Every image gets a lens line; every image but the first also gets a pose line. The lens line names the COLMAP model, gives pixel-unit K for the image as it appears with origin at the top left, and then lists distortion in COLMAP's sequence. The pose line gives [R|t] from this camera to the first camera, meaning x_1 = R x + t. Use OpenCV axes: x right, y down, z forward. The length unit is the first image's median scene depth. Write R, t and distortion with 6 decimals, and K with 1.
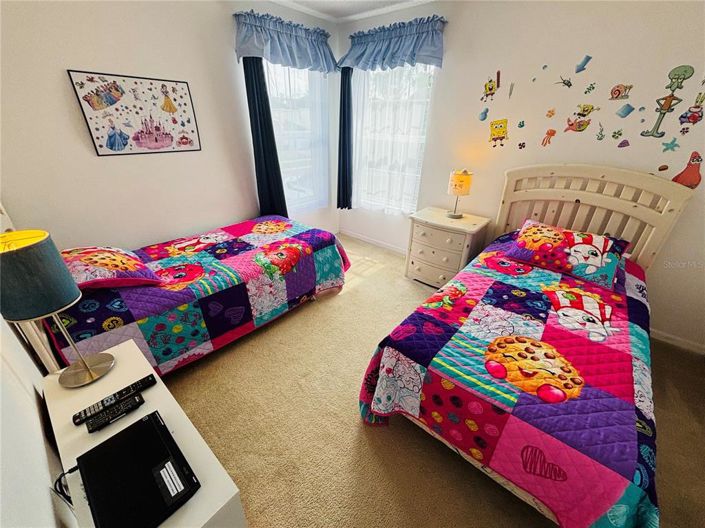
lens RADIAL K [[291.4, 0, 356.1], [0, 291.4, 260.9], [0, 0, 1]] dist [-0.000015, 0.001509]
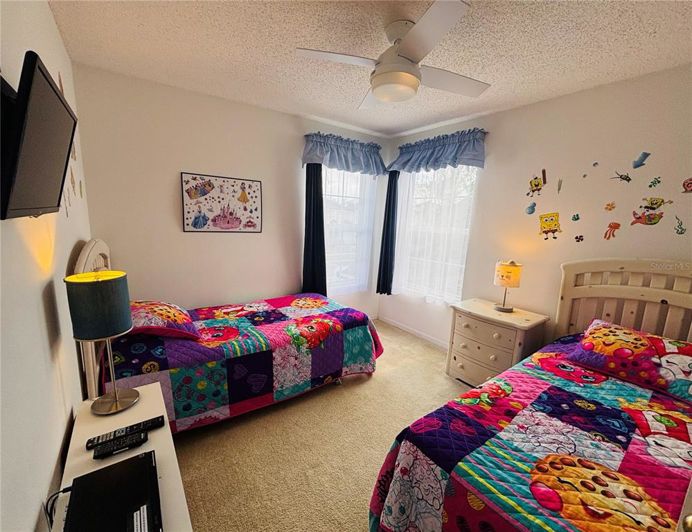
lens RADIAL K [[301.1, 0, 341.9], [0, 301.1, 268.8], [0, 0, 1]] dist [-0.000772, 0.002624]
pose [[0.969894, 0.054821, -0.237277, 0.086227], [-0.124059, 0.949654, -0.287692, 0.073988], [0.209559, 0.308467, 0.927865, -0.013224]]
